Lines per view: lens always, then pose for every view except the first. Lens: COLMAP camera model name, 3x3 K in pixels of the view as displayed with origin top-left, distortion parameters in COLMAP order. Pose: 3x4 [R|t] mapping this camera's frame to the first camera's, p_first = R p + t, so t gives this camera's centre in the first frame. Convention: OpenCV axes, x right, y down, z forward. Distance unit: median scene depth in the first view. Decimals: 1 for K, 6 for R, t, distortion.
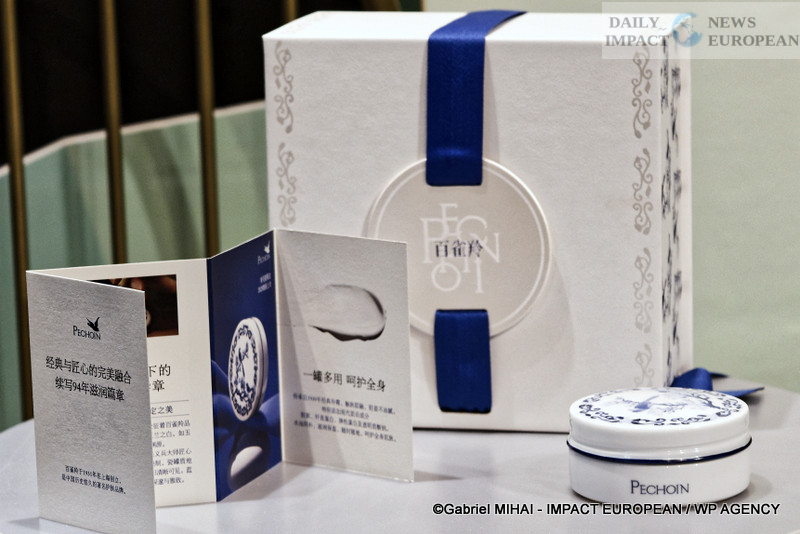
lens RADIAL K [[1845.2, 0, 399.4], [0, 1845.2, 266.1], [0, 0, 1]] dist [0.187743, 0.000000]
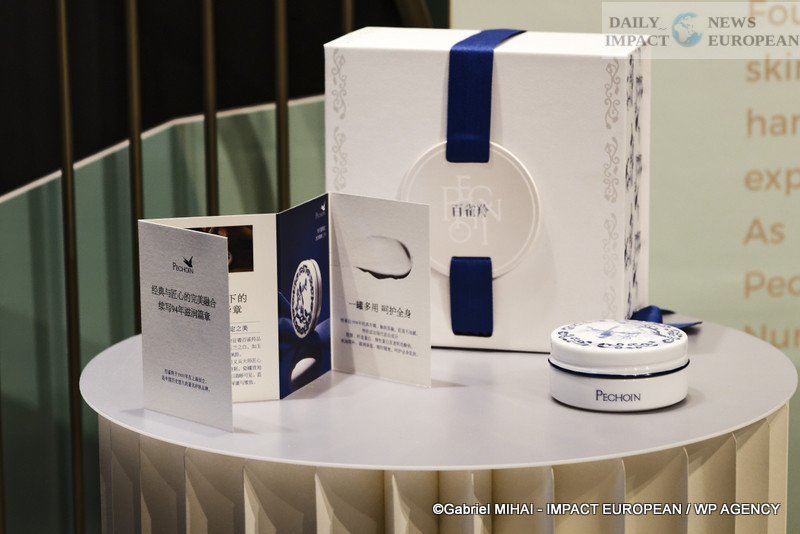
lens RADIAL K [[1845.2, 0, 400.6], [0, 1845.2, 267.8], [0, 0, 1]] dist [0.187743, 0.000000]
pose [[0.999714, 0.023147, 0.005945, -0.023589], [-0.023302, 0.999351, 0.027475, -0.003647], [-0.005305, -0.027606, 0.999605, -0.306671]]
